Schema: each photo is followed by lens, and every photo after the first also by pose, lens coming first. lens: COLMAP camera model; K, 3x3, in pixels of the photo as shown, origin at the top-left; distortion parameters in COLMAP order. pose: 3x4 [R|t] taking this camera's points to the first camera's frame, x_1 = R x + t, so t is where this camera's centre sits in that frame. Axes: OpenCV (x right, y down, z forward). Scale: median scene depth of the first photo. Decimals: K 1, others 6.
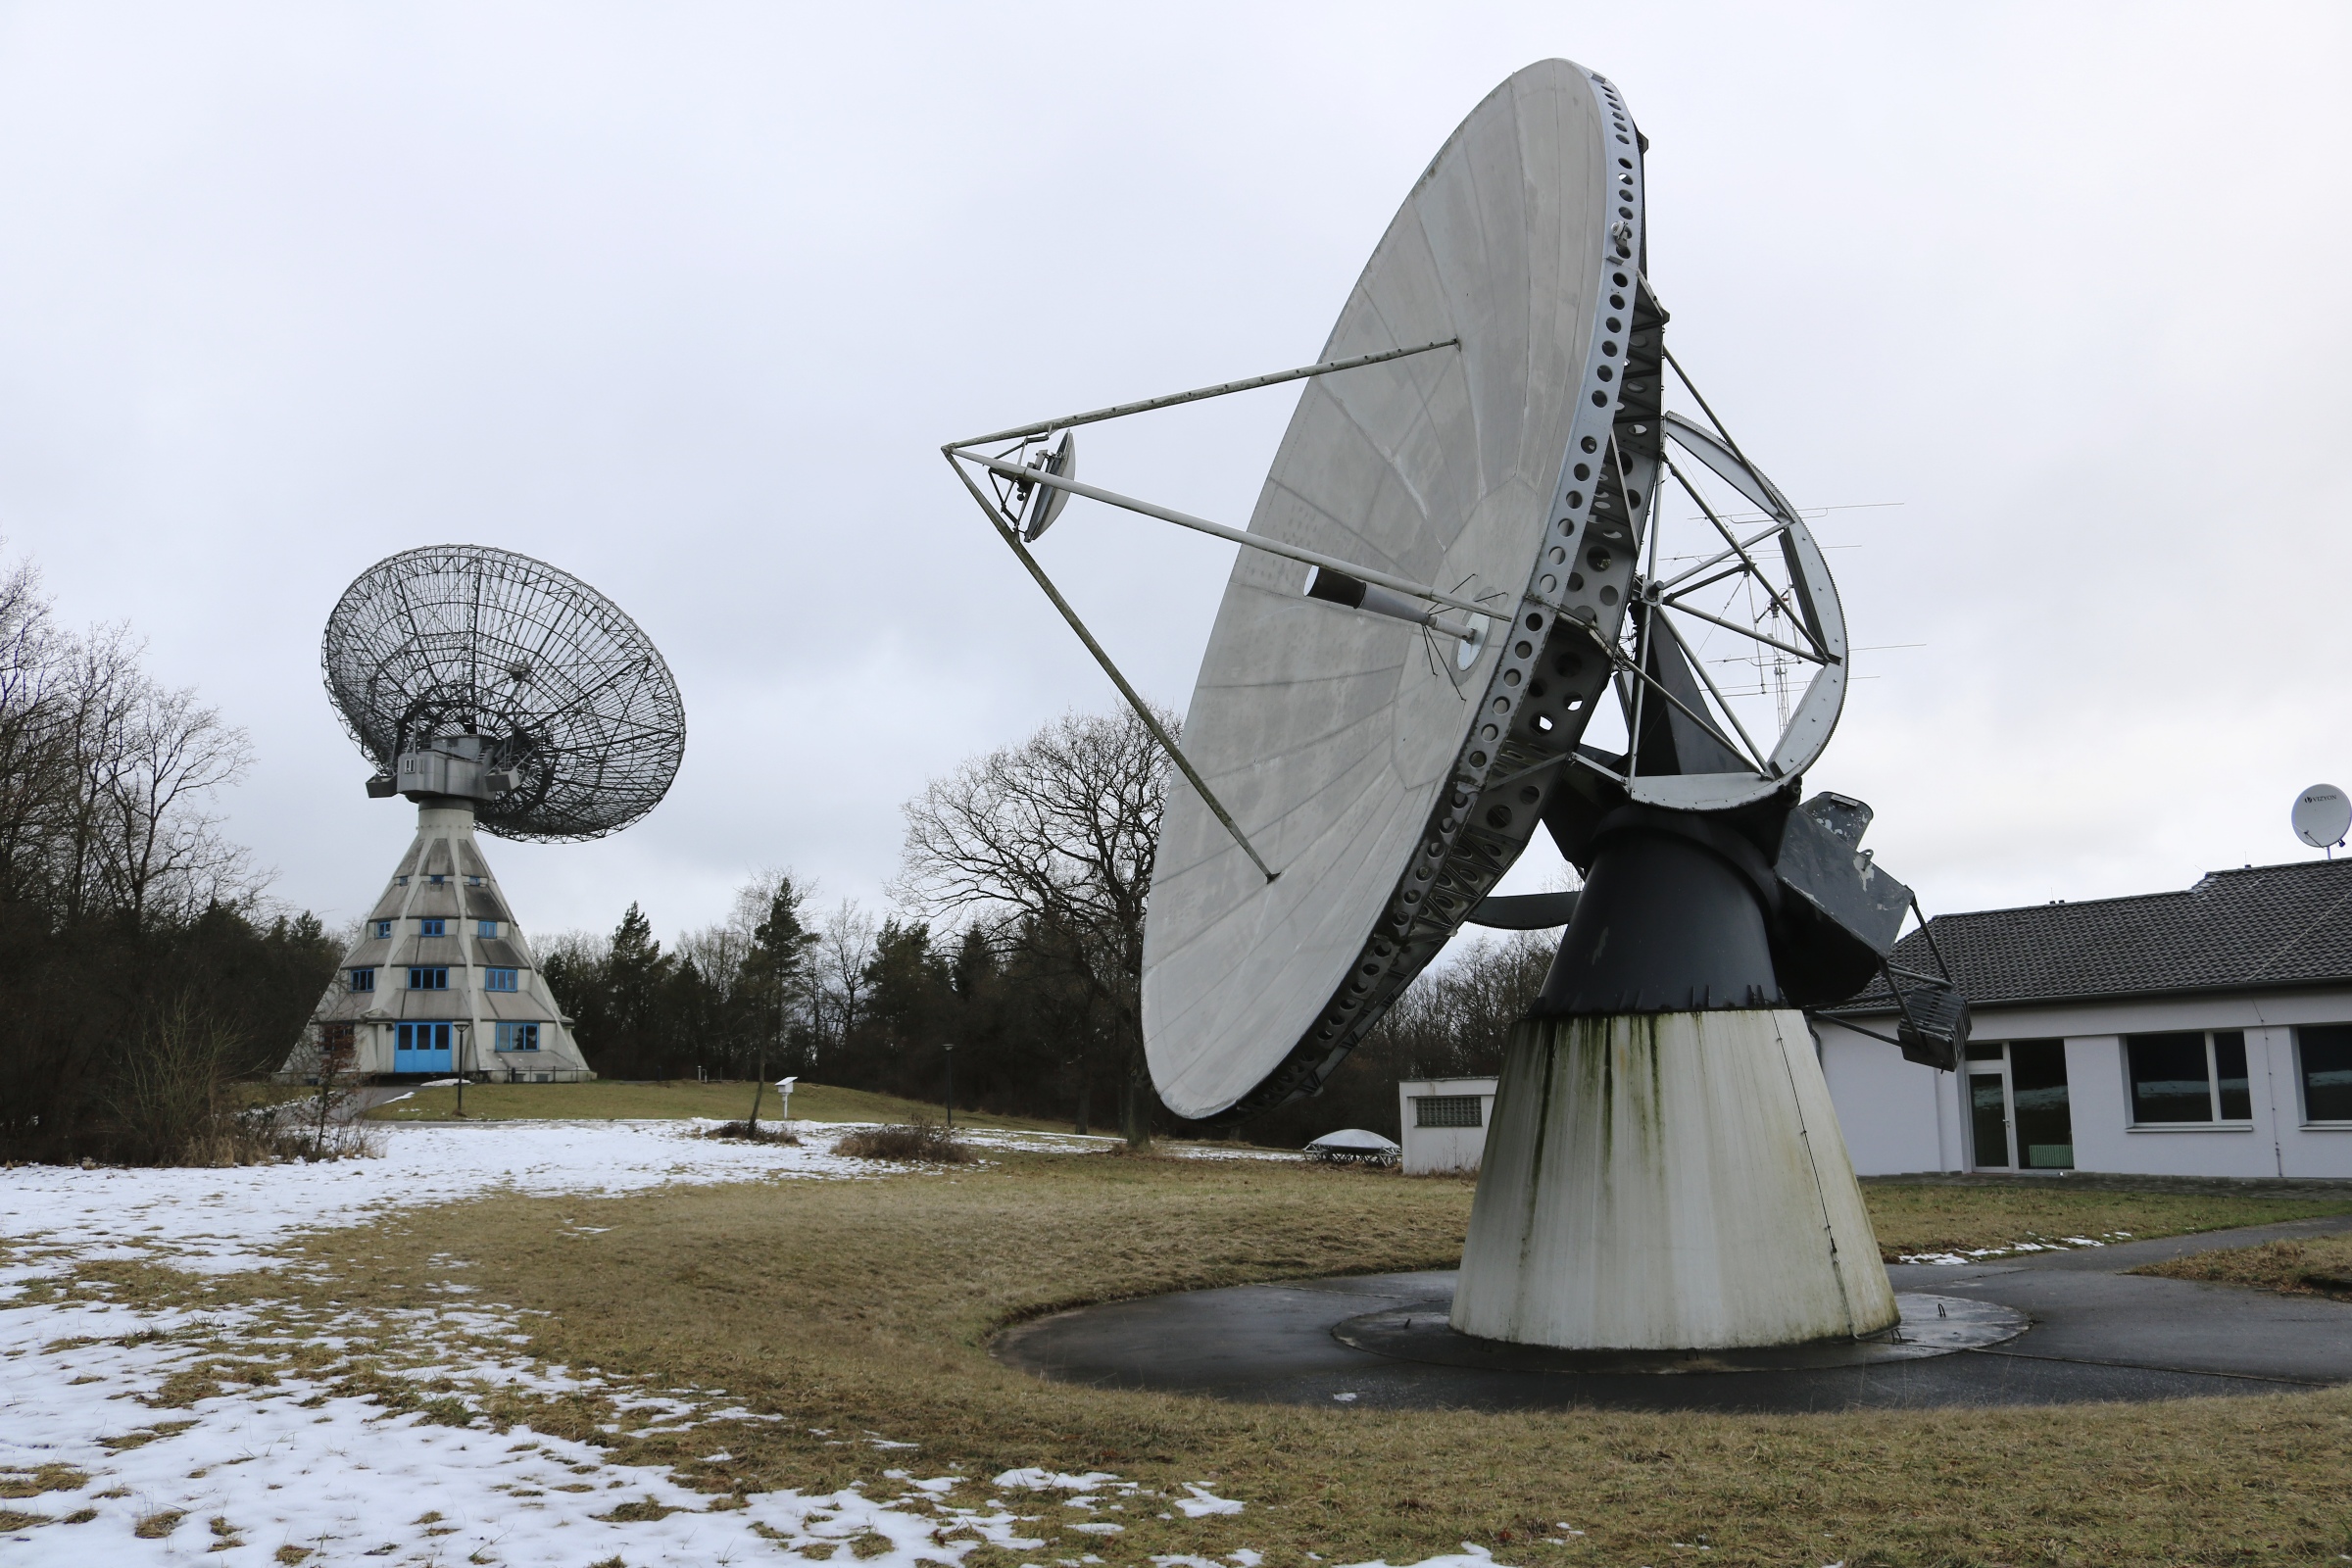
lens RADIAL K [[1961.4, 0, 1178.8], [0, 1961.4, 775.0], [0, 0, 1]] dist [-0.096063, -0.002086]
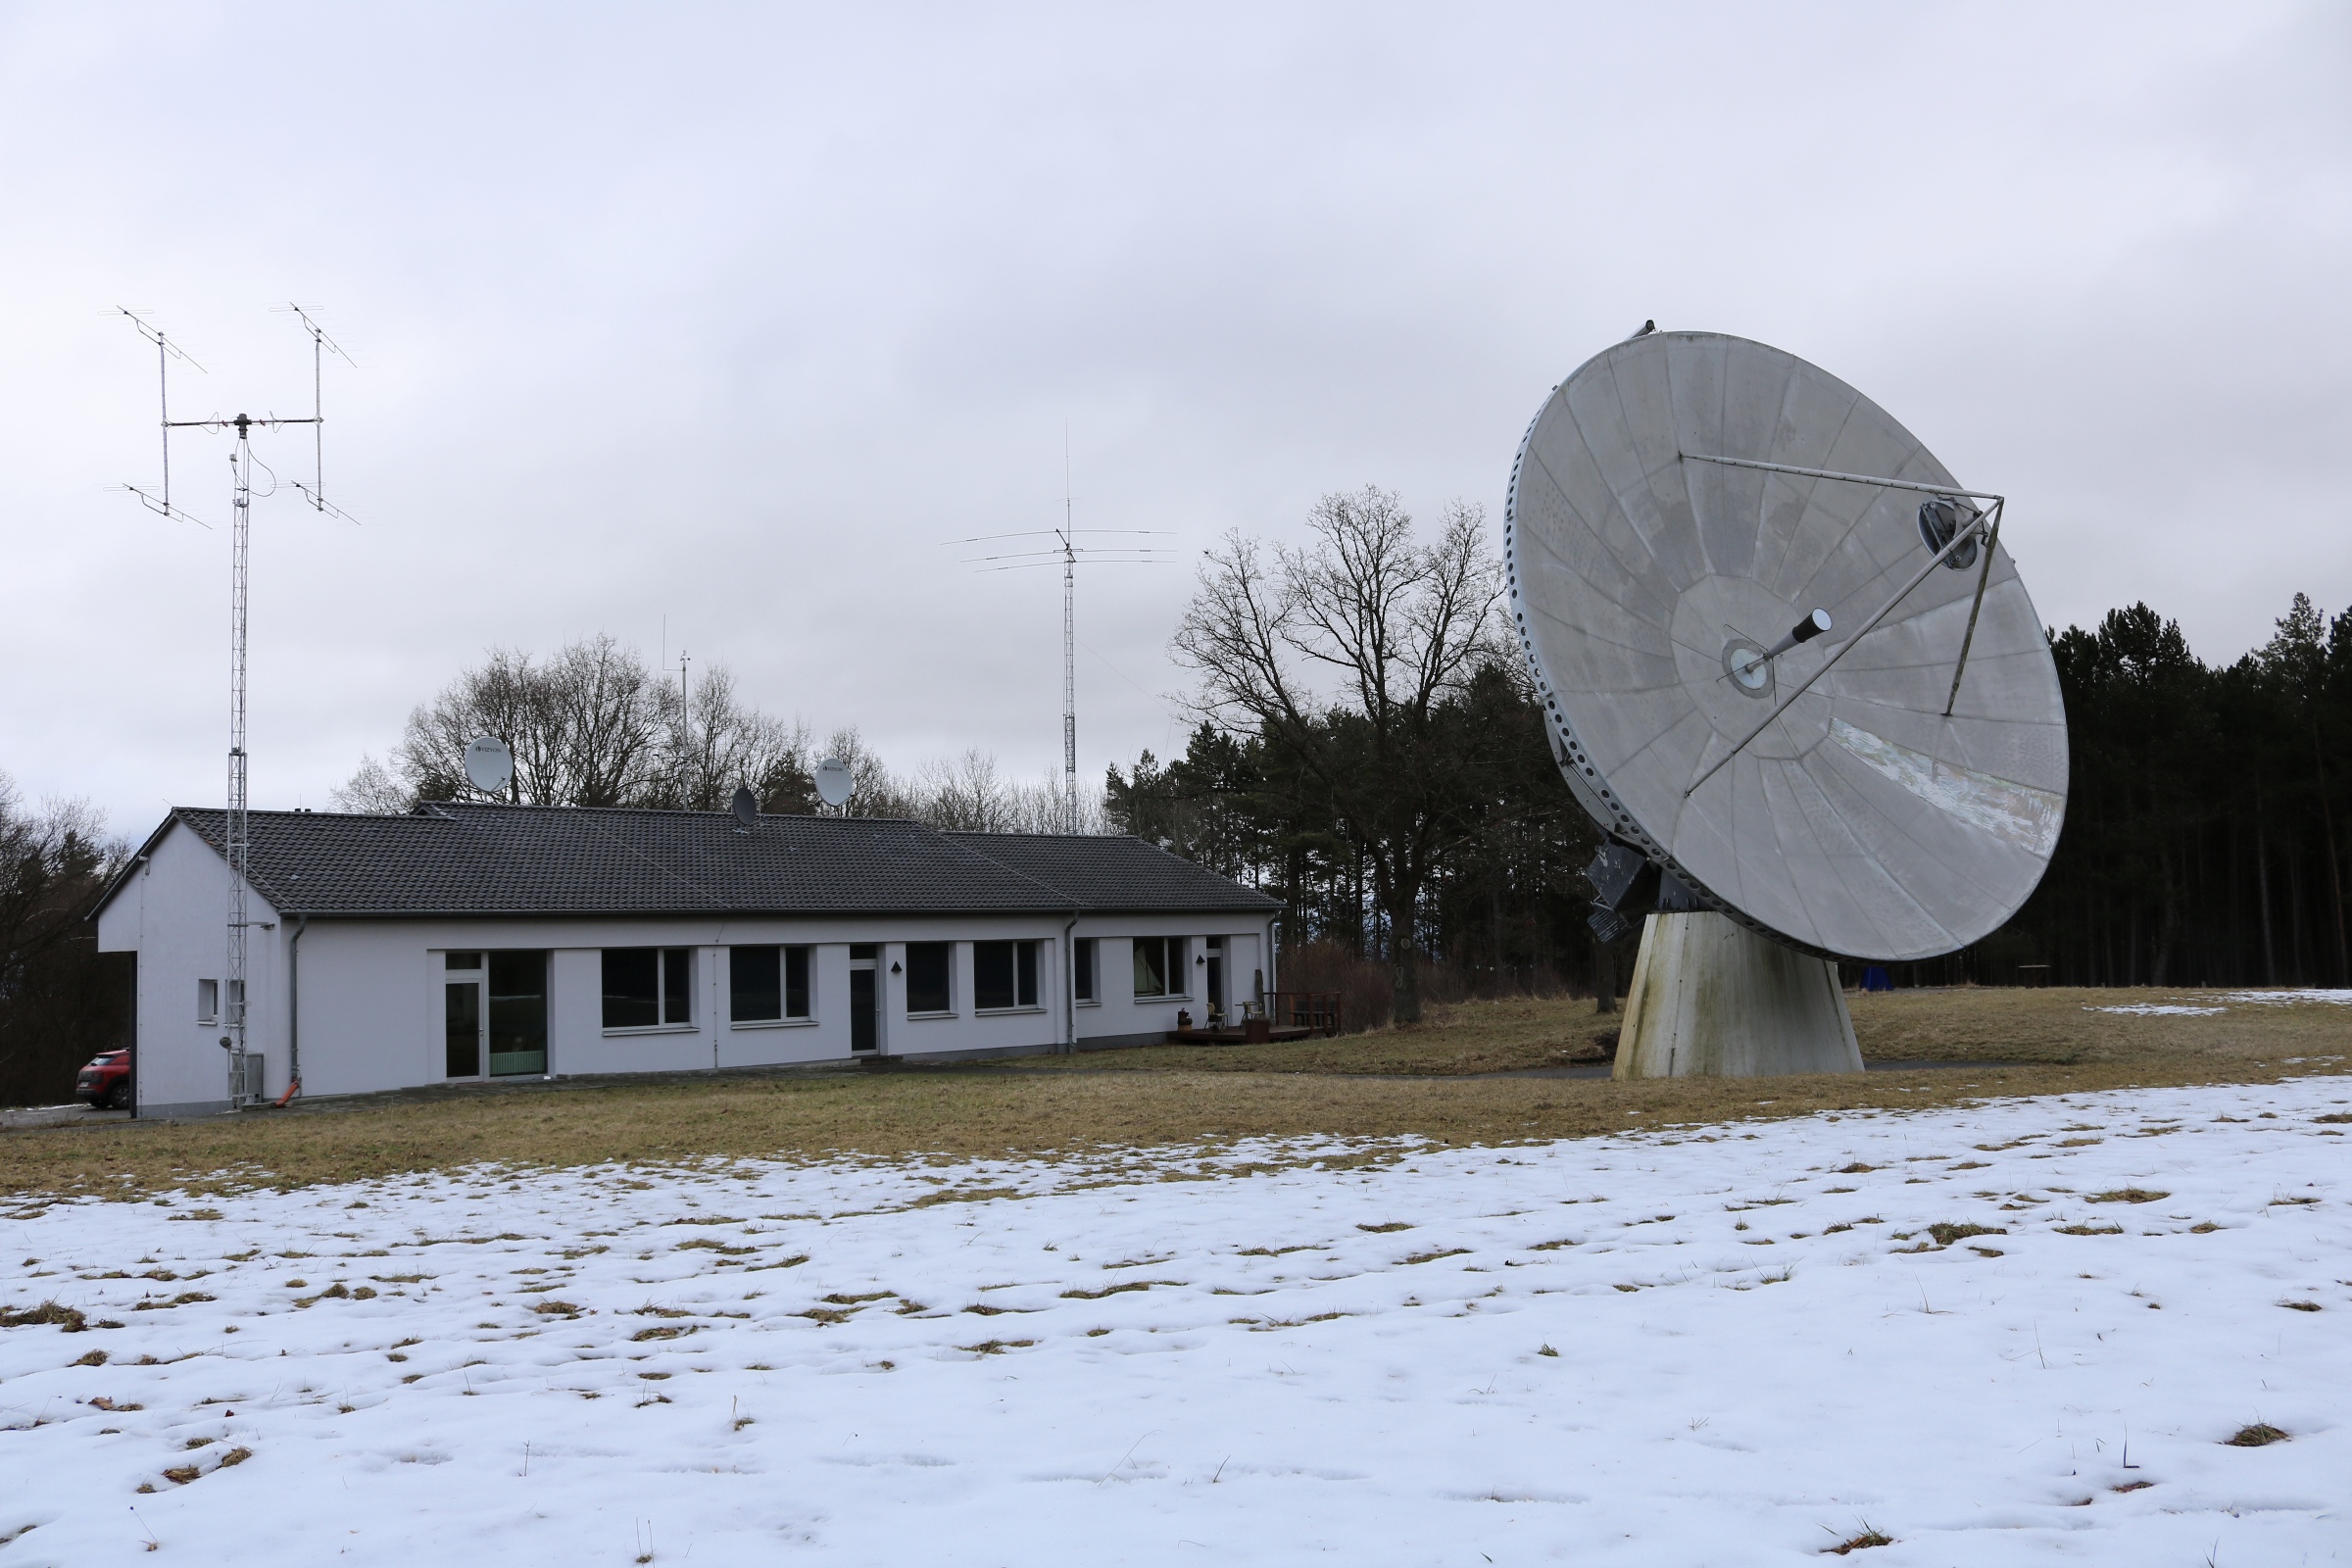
lens RADIAL K [[1961.4, 0, 1178.5], [0, 1961.4, 782.3], [0, 0, 1]] dist [-0.096063, -0.002086]
pose [[-0.232307, 0.115357, 0.965777, -0.710301], [-0.120066, 0.981946, -0.146169, 0.174477], [-0.965203, -0.149913, -0.214263, 0.981675]]
